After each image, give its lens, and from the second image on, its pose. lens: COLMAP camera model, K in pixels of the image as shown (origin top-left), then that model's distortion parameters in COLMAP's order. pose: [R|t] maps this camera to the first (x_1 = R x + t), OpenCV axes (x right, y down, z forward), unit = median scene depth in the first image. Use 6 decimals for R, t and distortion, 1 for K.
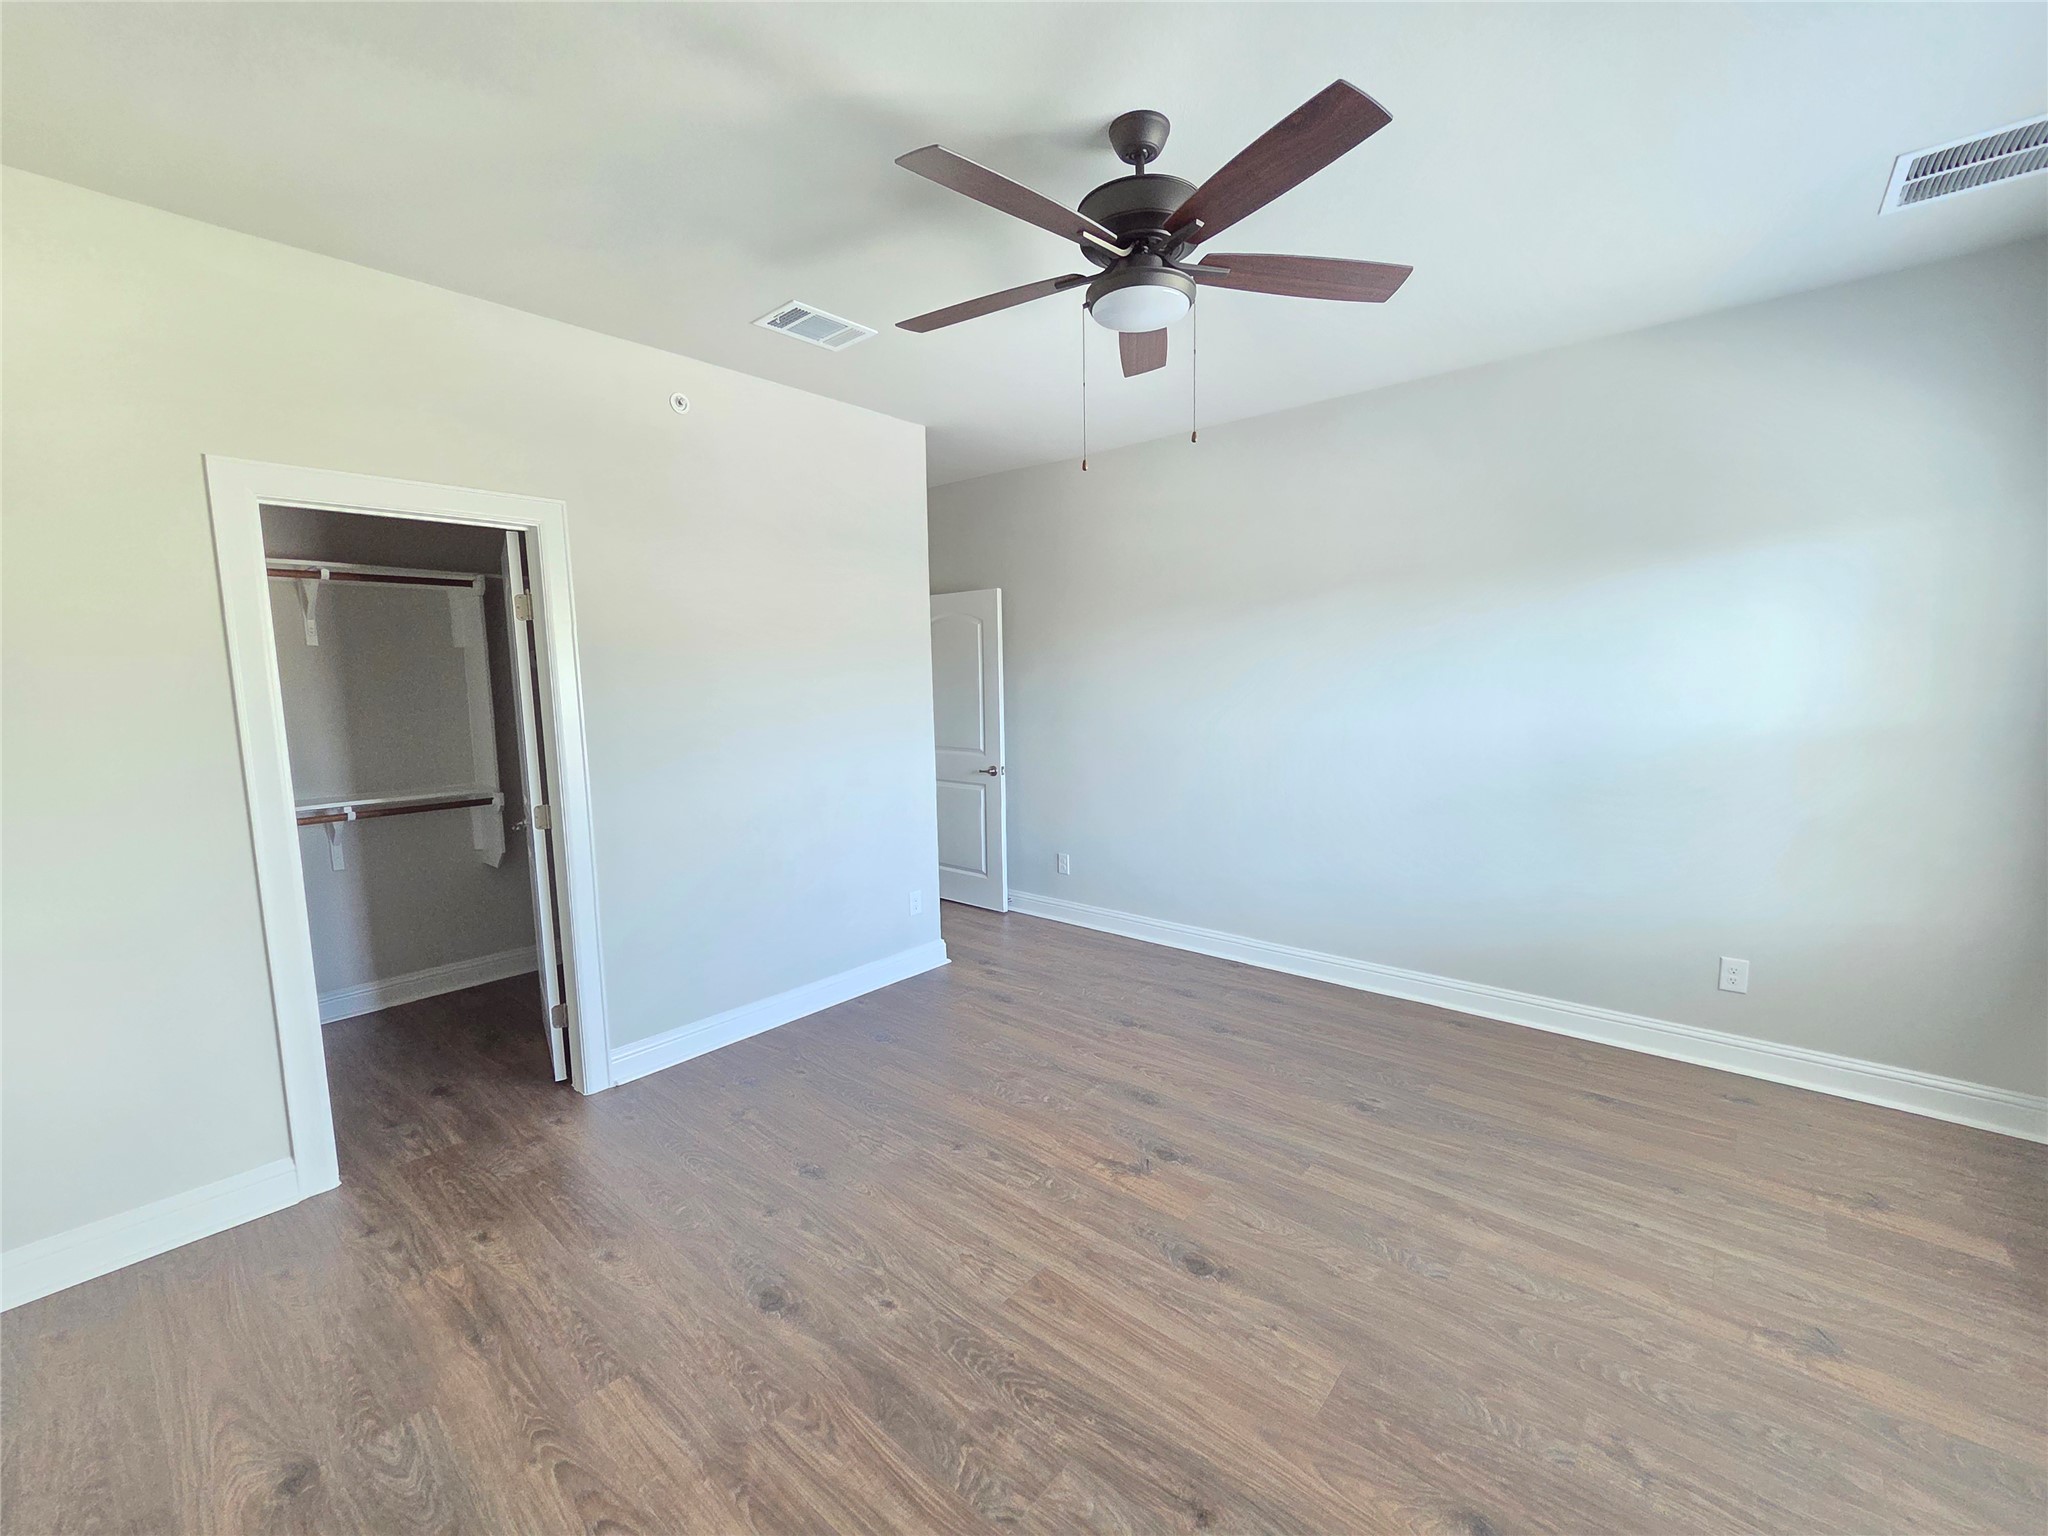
lens RADIAL K [[834.1, 0, 1023.6], [0, 834.1, 771.0], [0, 0, 1]] dist [-0.002191, 0.000540]
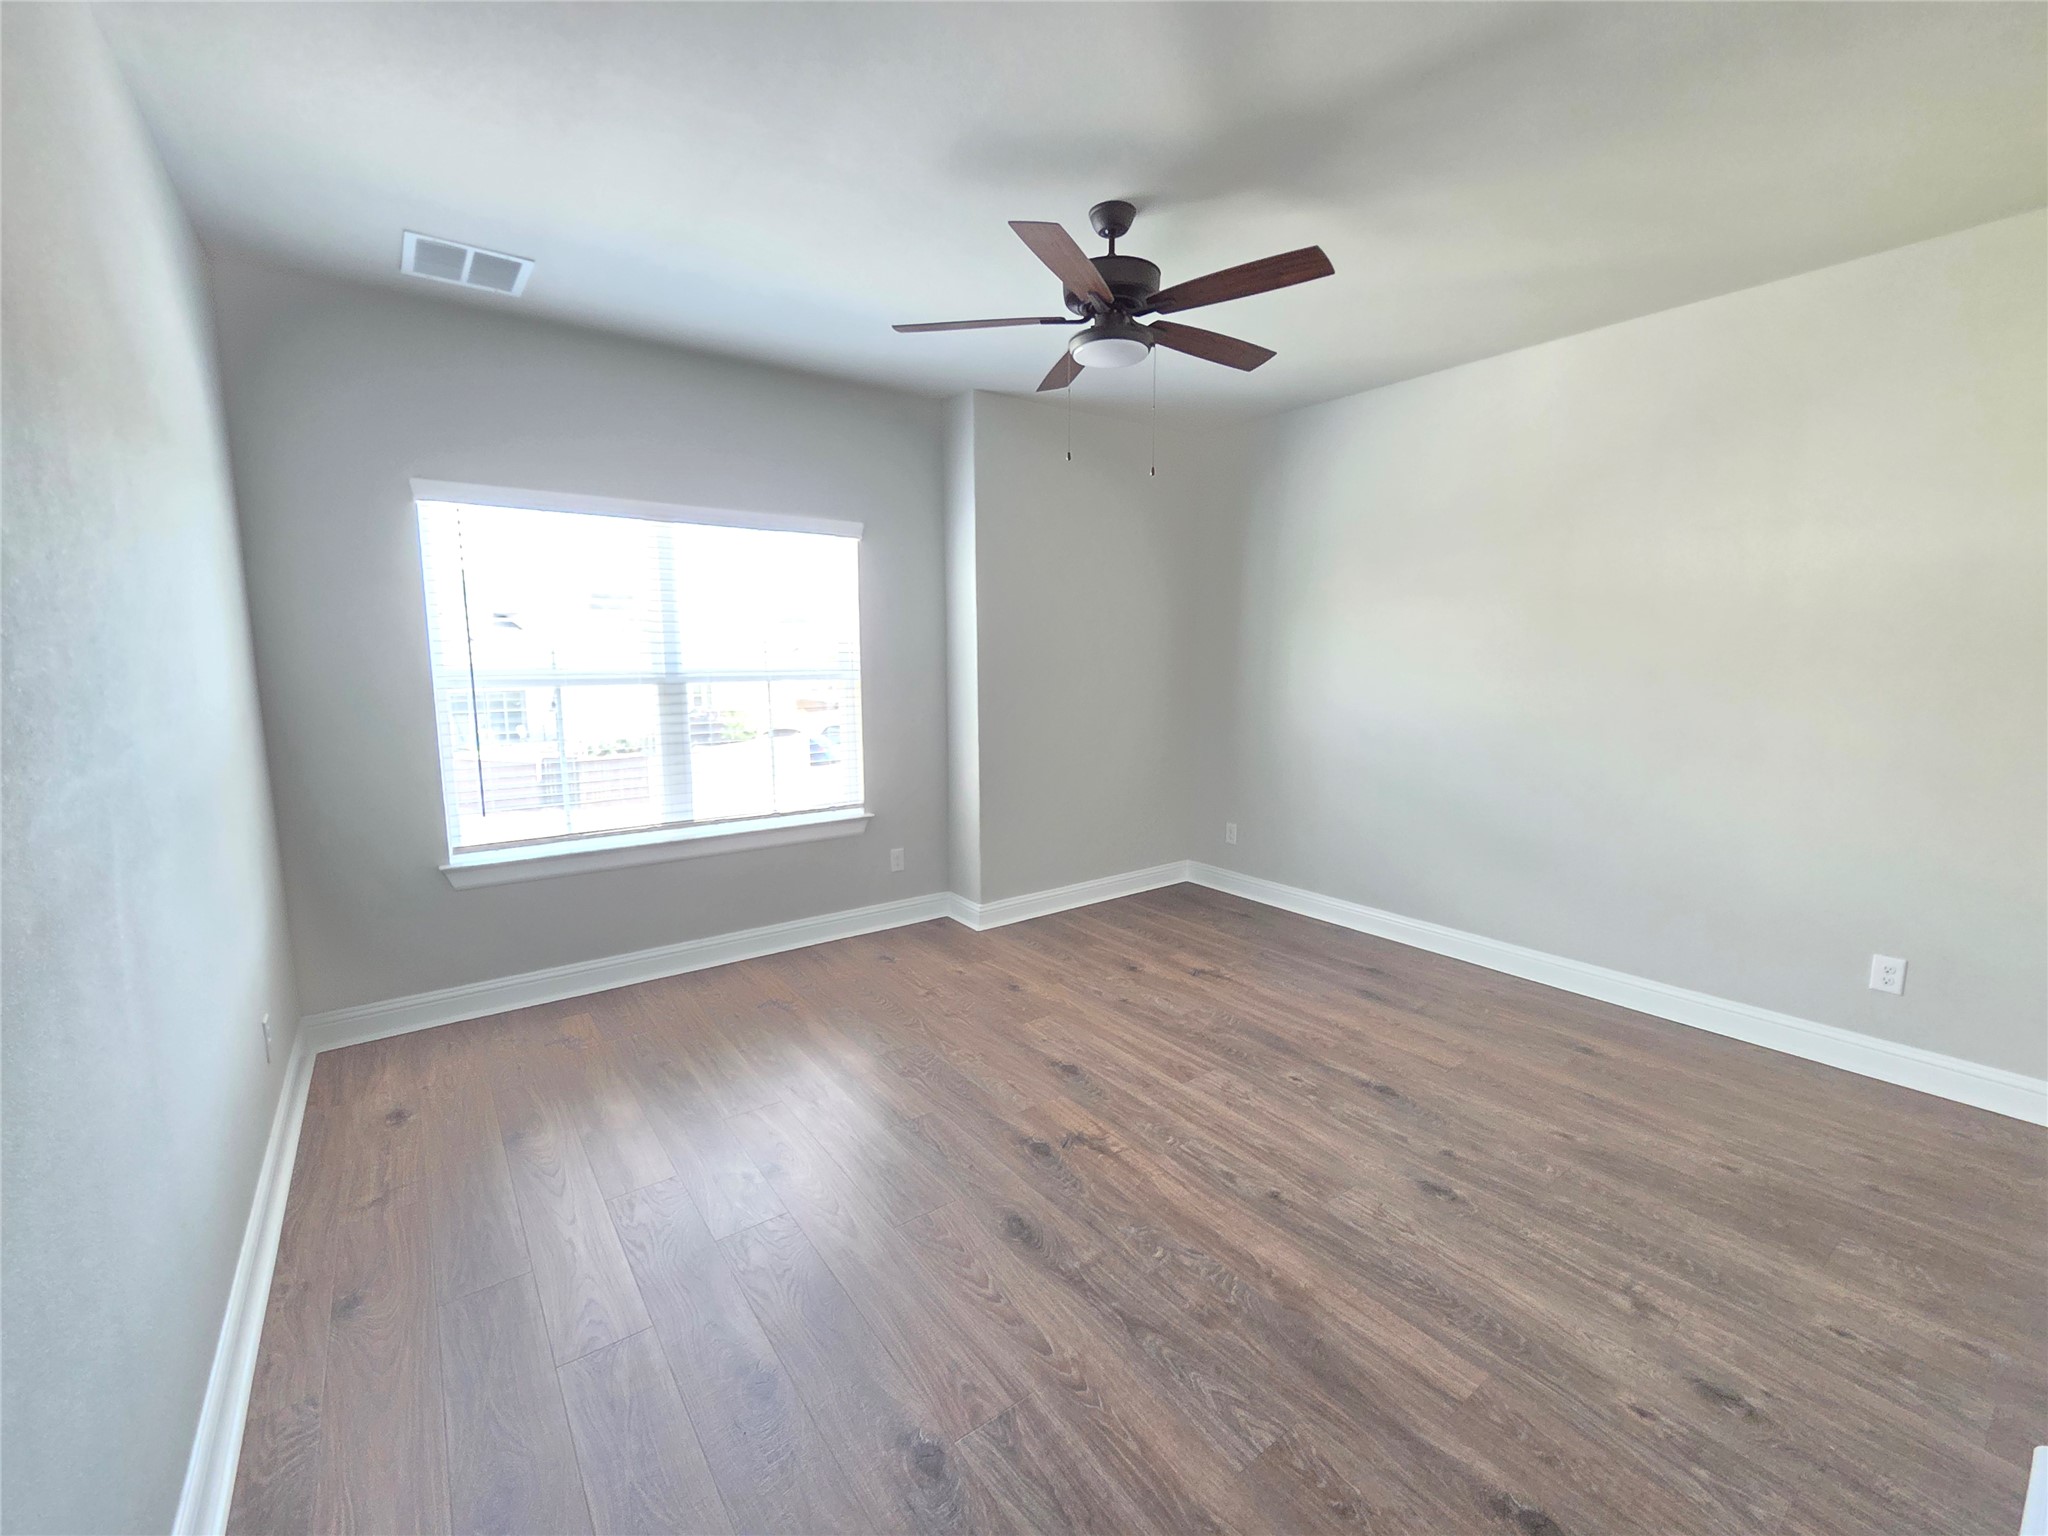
lens RADIAL K [[834.1, 0, 1023.6], [0, 834.1, 771.0], [0, 0, 1]] dist [-0.002191, 0.000540]
pose [[-0.975190, -0.008860, 0.221192, -0.016374], [0.045434, 0.969917, 0.239157, -0.200218], [-0.216657, 0.243273, -0.945451, 1.977027]]
